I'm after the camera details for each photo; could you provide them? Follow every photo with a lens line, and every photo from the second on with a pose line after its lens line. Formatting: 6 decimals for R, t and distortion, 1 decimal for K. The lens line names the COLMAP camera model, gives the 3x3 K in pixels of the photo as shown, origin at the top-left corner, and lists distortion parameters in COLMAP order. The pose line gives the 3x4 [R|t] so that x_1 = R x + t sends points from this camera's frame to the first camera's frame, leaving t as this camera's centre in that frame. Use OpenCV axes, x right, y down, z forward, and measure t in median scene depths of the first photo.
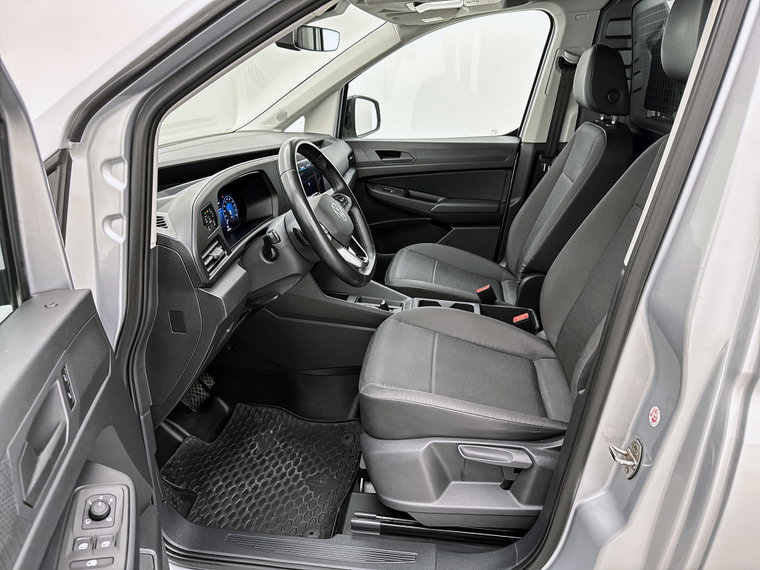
lens RADIAL K [[522.8, 0, 380.0], [0, 522.8, 285.0], [0, 0, 1]] dist [0.099682, -0.155668]
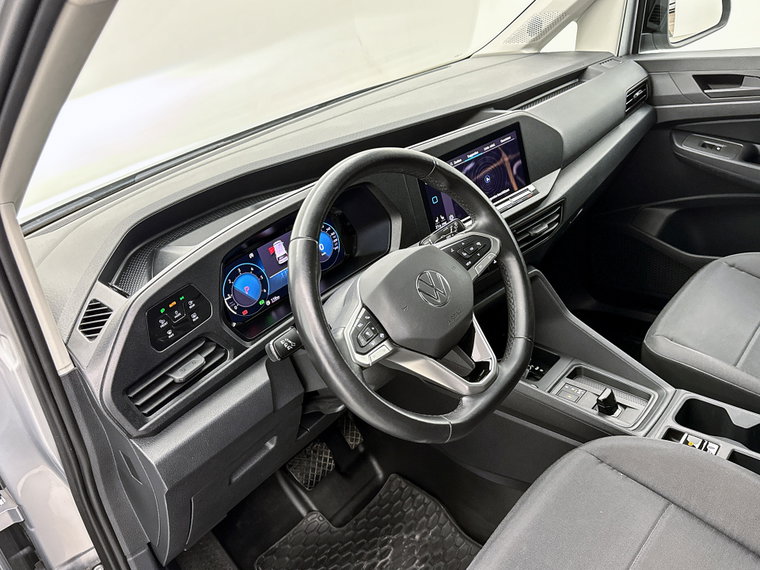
lens RADIAL K [[629.2, 0, 380.0], [0, 629.2, 285.0], [0, 0, 1]] dist [0.097795, -0.116573]
pose [[0.819771, 0.136083, -0.556288, 0.128811], [-0.051121, 0.984869, 0.165591, -0.135336], [0.570405, -0.107309, 0.814324, 0.244551]]
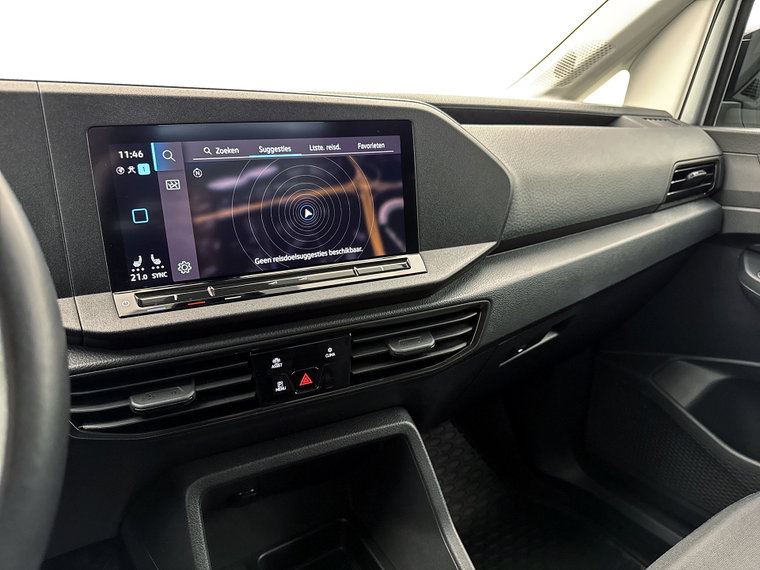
lens RADIAL K [[522.8, 0, 380.0], [0, 522.8, 285.0], [0, 0, 1]] dist [0.099682, -0.155668]
pose [[0.664524, 0.259662, -0.700703, 0.068418], [-0.289386, 0.953942, 0.079061, -0.137047], [0.688959, 0.150236, 0.709059, 0.612024]]
